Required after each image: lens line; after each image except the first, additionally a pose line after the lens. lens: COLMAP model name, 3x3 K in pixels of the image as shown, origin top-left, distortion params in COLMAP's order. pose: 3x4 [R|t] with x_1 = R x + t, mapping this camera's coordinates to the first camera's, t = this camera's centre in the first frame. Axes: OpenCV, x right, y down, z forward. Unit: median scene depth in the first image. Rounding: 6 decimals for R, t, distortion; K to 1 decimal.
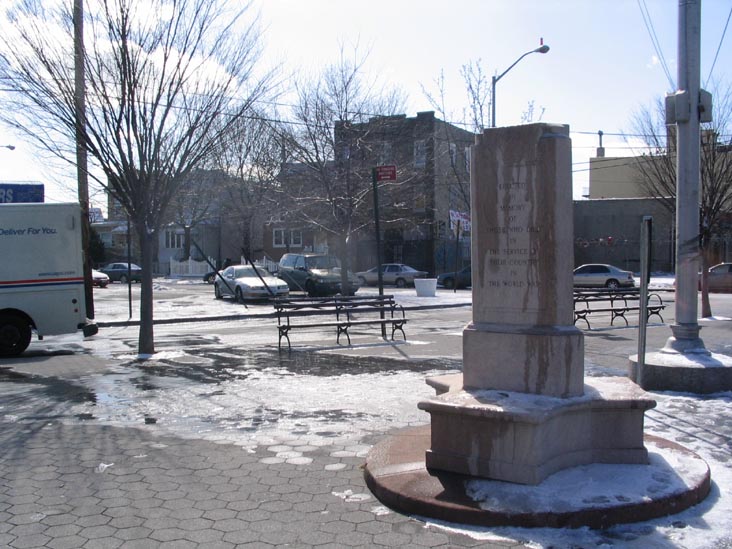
lens RADIAL K [[777.4, 0, 366.0], [0, 777.4, 274.5], [0, 0, 1]] dist [-0.192102, 0.231285]
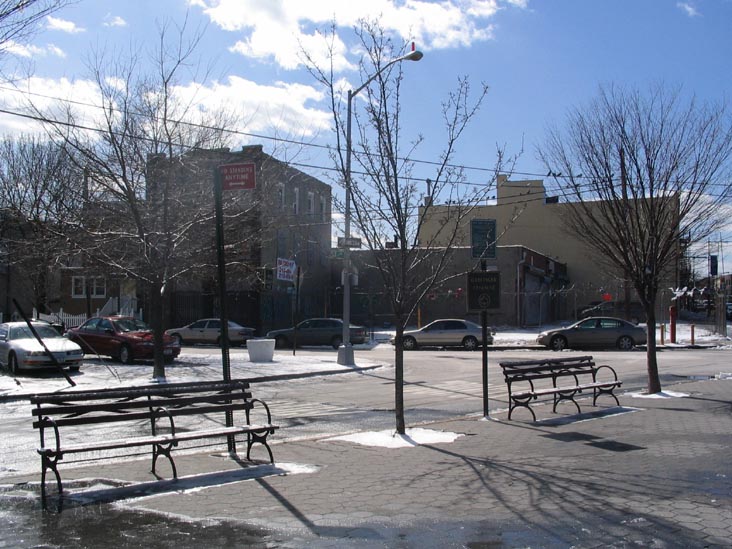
lens RADIAL K [[777.4, 0, 366.0], [0, 777.4, 274.5], [0, 0, 1]] dist [-0.192102, 0.231285]
pose [[0.970858, 0.012191, 0.239346, -0.017702], [0.003698, 0.997825, -0.065821, -0.015172], [-0.239628, 0.064788, 0.968701, 0.370079]]
